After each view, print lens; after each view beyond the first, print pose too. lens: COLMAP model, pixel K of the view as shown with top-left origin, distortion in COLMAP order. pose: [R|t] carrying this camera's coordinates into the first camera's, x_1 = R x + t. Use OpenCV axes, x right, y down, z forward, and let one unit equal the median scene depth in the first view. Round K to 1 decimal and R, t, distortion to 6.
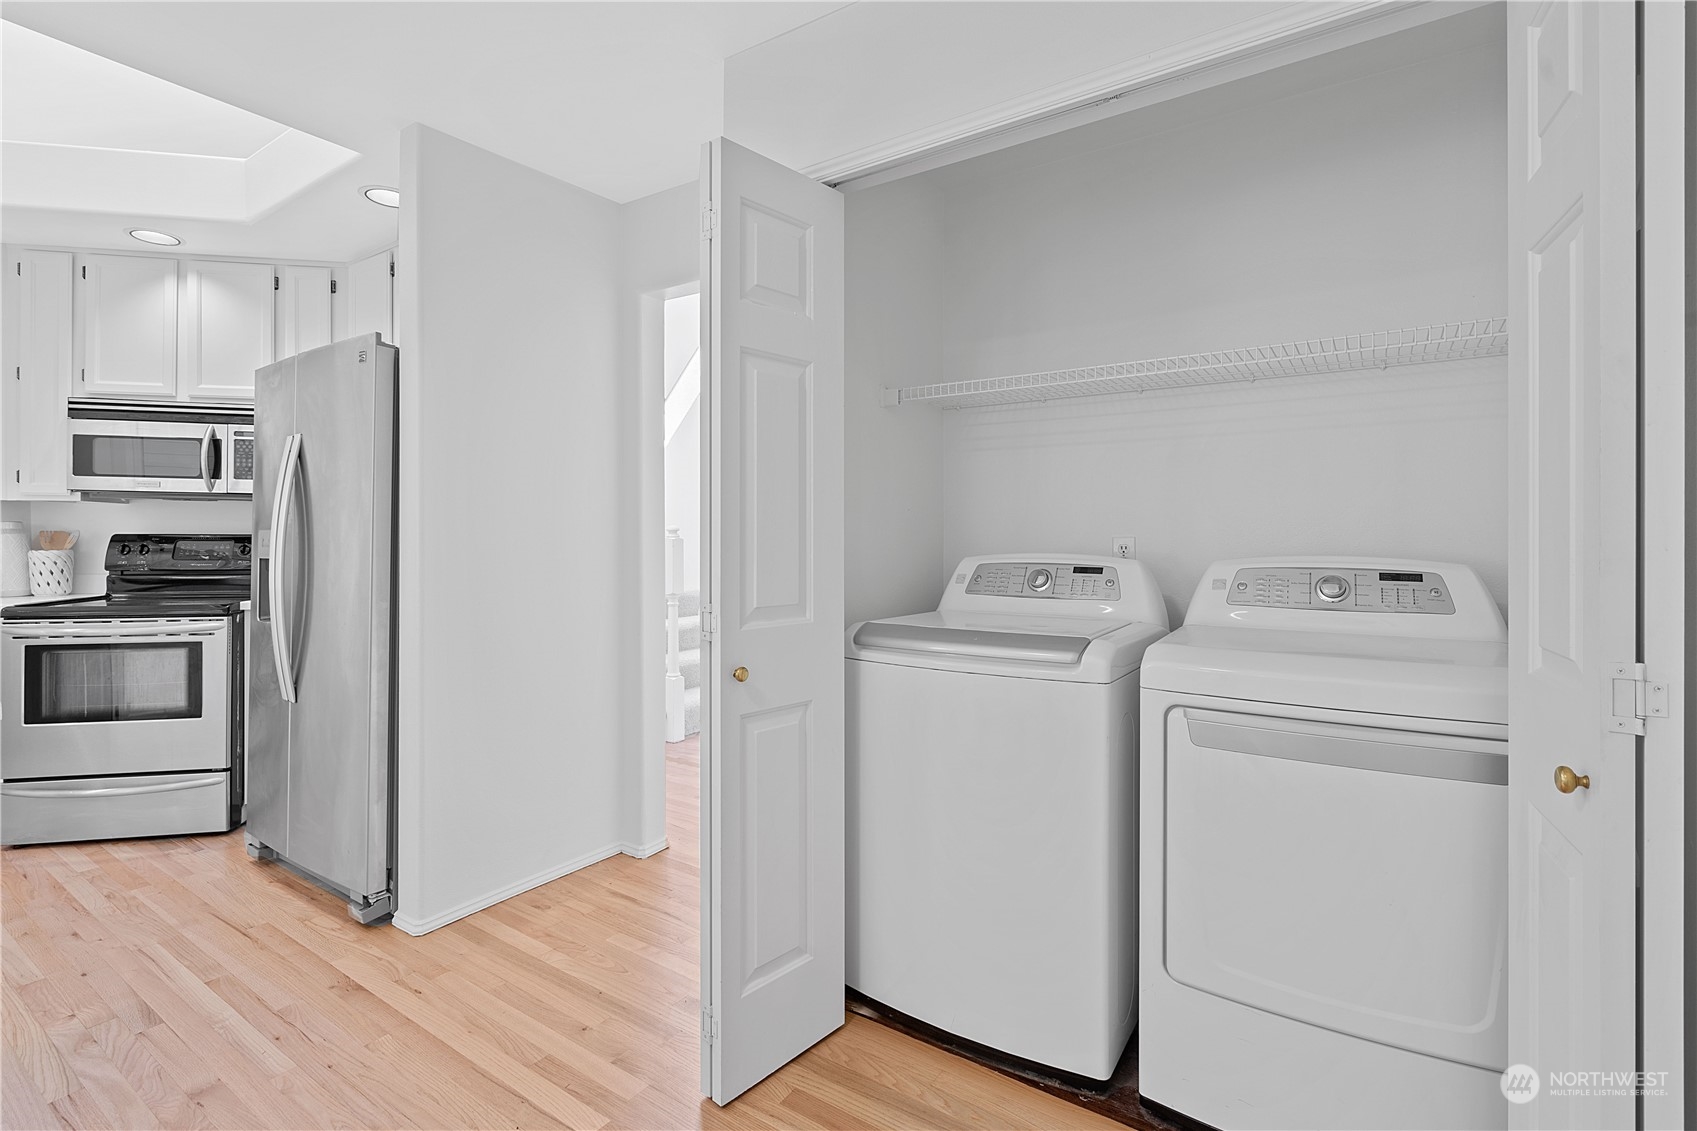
lens RADIAL K [[781.9, 0, 841.4], [0, 781.9, 533.6], [0, 0, 1]] dist [-0.002765, -0.000251]
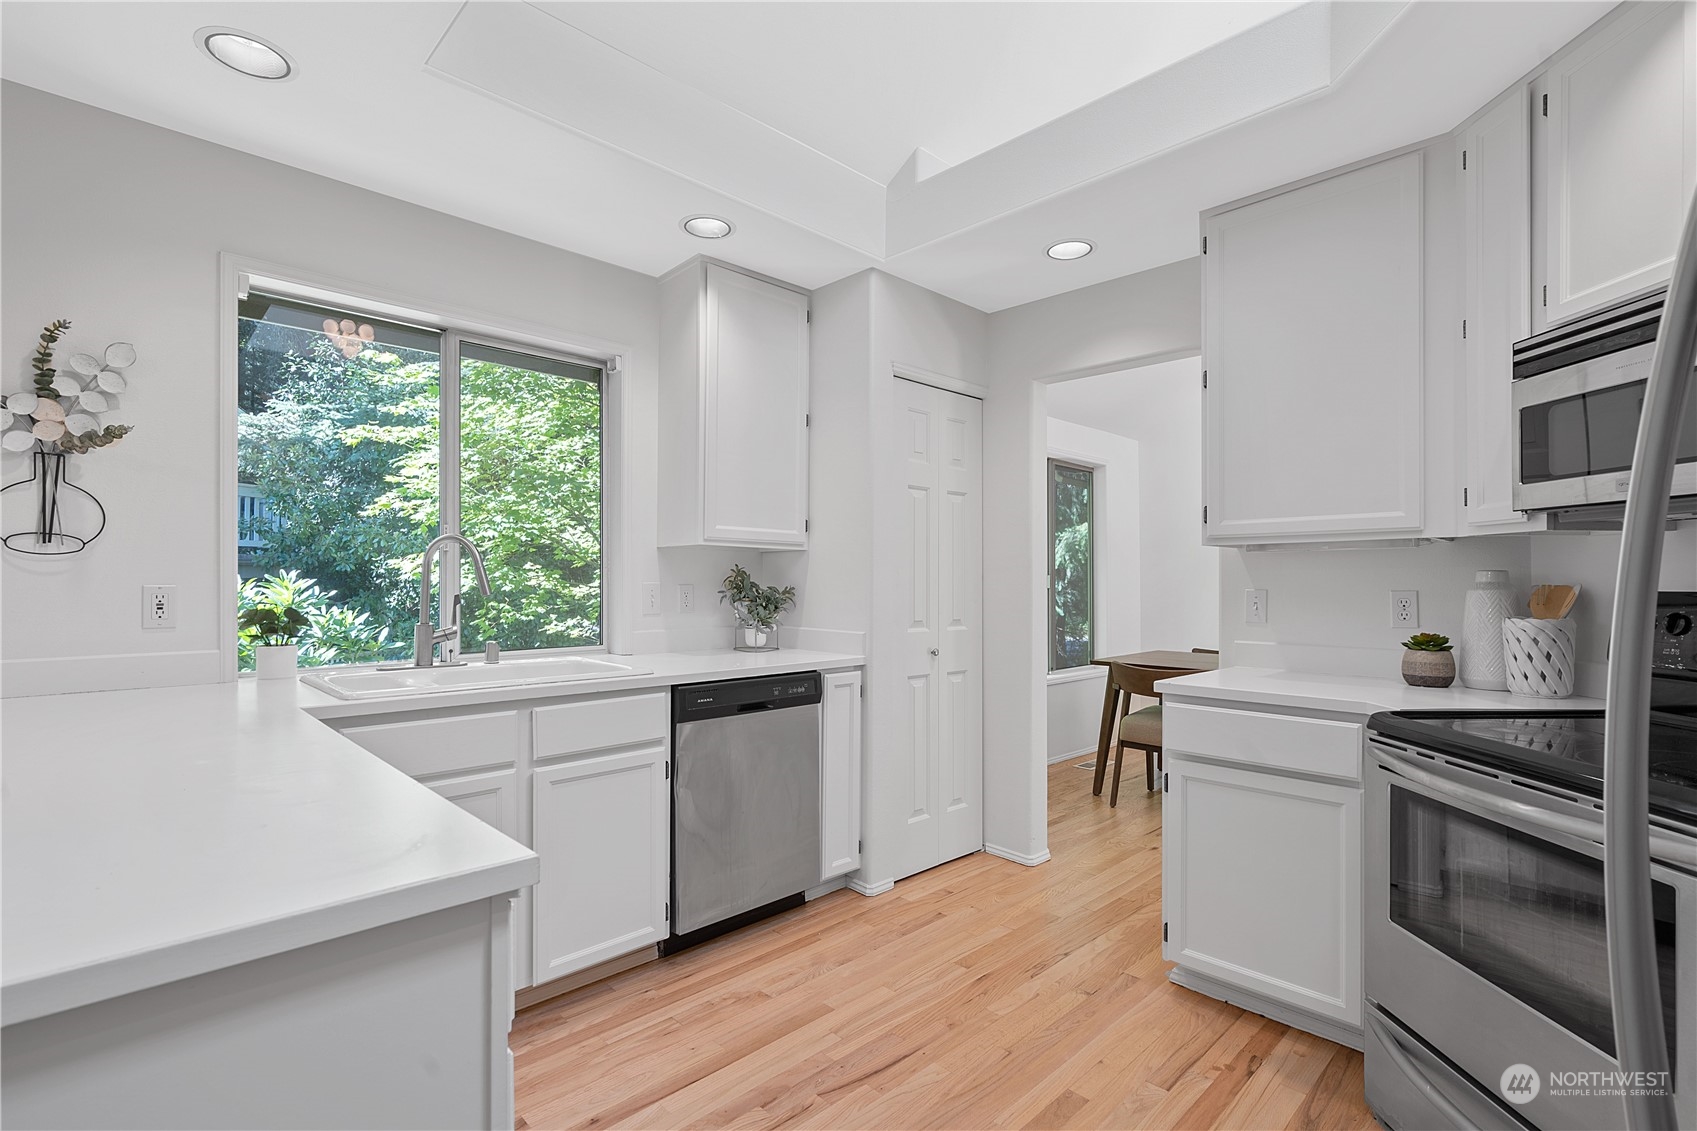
lens RADIAL K [[785.8, 0, 847.0], [0, 785.8, 581.7], [0, 0, 1]] dist [-0.003323, -0.000291]
pose [[-0.202223, -0.003584, -0.979333, -0.352152], [0.001789, 0.999990, -0.004029, -0.004871], [0.979338, -0.002567, -0.202215, 0.645050]]
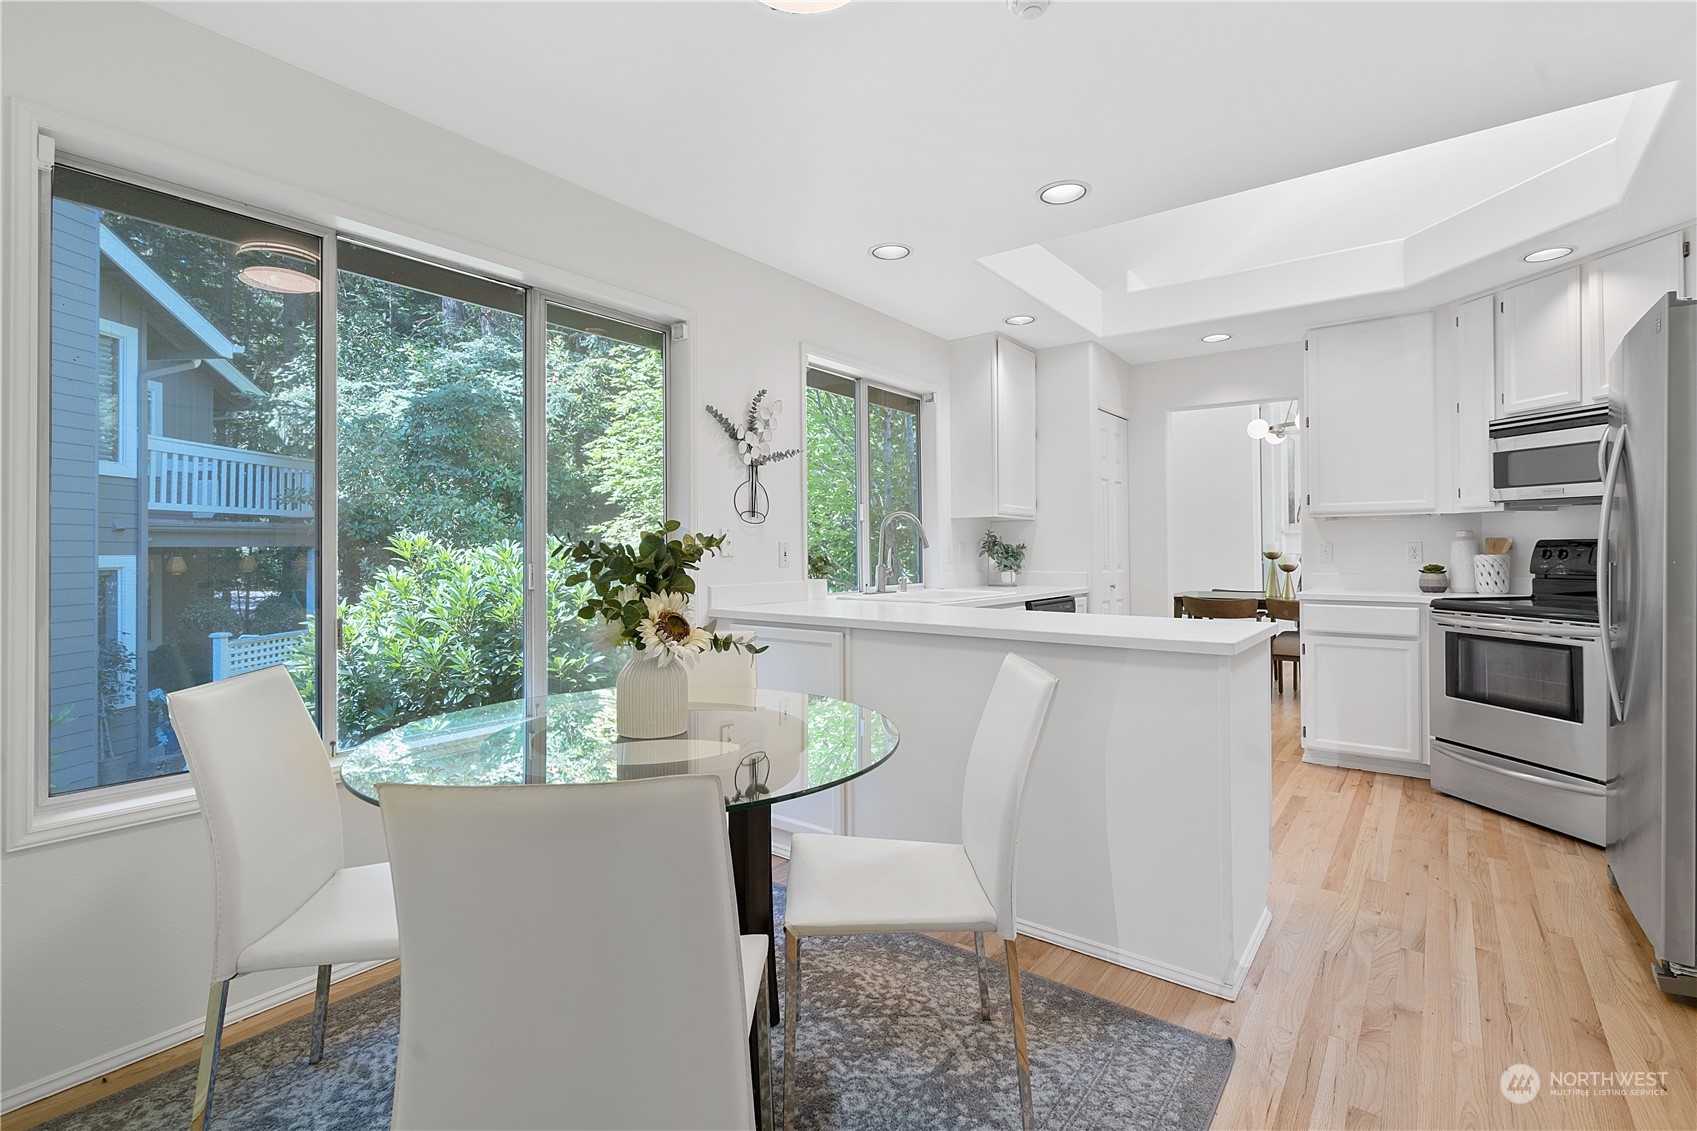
lens RADIAL K [[780.0, 0, 850.6], [0, 780.0, 545.3], [0, 0, 1]] dist [-0.000104, 0.000294]
pose [[-0.053726, -0.007611, -0.998527, 0.202956], [0.009166, 0.999925, -0.008115, 0.008899], [0.998514, -0.009588, -0.053652, 0.119277]]
